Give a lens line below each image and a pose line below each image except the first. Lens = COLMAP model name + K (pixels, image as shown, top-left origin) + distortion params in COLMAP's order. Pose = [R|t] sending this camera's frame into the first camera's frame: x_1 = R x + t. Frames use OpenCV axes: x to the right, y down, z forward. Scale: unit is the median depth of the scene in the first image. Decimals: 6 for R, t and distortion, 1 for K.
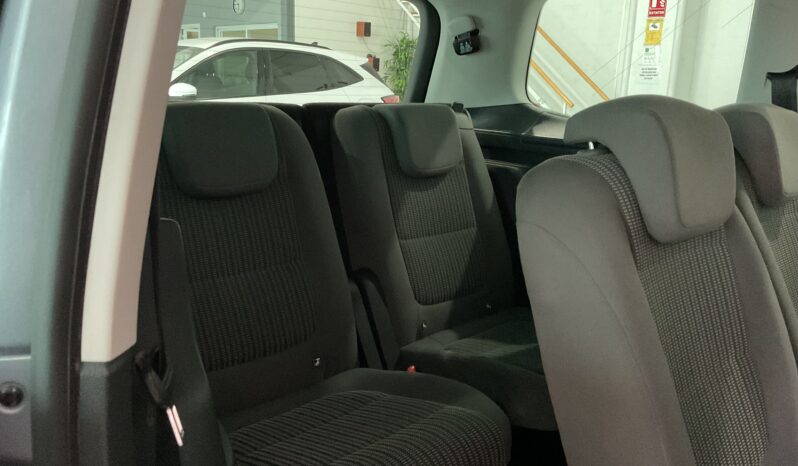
lens RADIAL K [[657.0, 0, 397.3], [0, 657.0, 234.1], [0, 0, 1]] dist [0.062466, -0.105058]
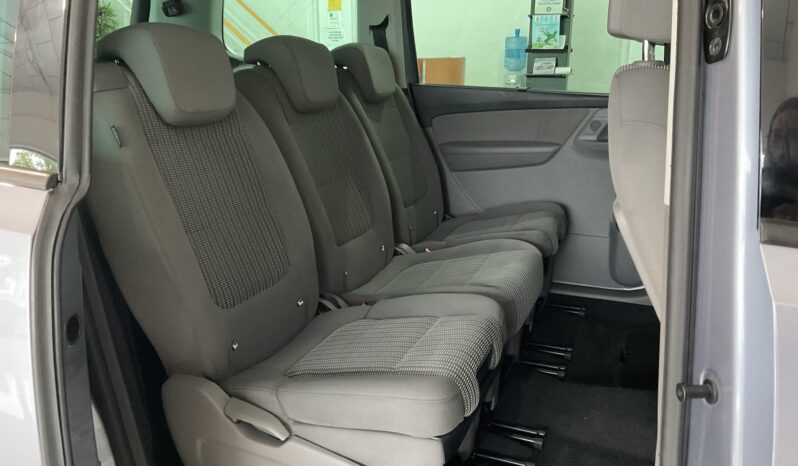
lens RADIAL K [[657.0, 0, 397.3], [0, 657.0, 234.1], [0, 0, 1]] dist [0.062466, -0.105058]
pose [[0.909956, -0.139238, 0.390632, -0.067804], [0.120929, 0.990103, 0.071218, 0.120652], [-0.396683, -0.017566, 0.917788, -0.406684]]
